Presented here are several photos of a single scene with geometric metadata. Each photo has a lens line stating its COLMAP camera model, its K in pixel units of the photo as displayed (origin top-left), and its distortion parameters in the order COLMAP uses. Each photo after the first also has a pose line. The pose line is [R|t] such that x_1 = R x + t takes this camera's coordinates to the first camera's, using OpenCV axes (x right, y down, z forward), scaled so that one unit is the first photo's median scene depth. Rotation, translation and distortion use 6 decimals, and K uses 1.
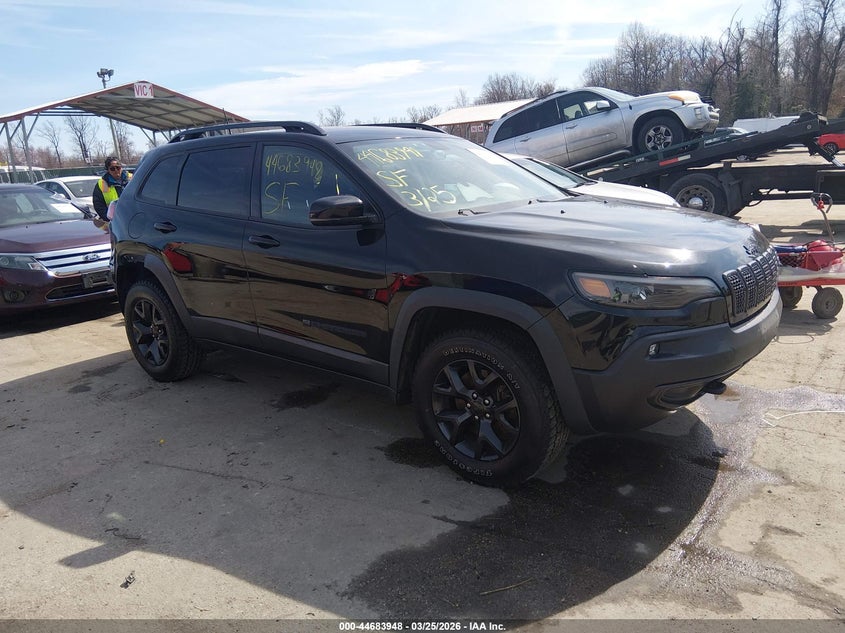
lens RADIAL K [[661.8, 0, 422.5], [0, 661.8, 316.5], [0, 0, 1]] dist [0.004044, -0.064834]
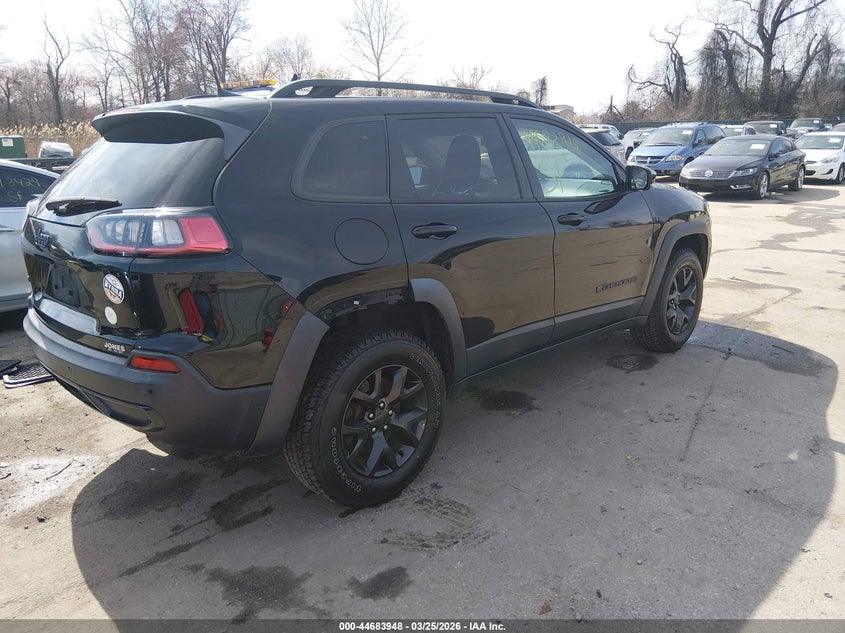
lens RADIAL K [[661.8, 0, 422.5], [0, 661.8, 316.5], [0, 0, 1]] dist [0.004044, -0.064834]
pose [[0.106118, -0.193055, 0.975433, -1.244909], [0.264545, 0.951099, 0.159459, -0.190190], [-0.958517, 0.241125, 0.152000, 1.117278]]
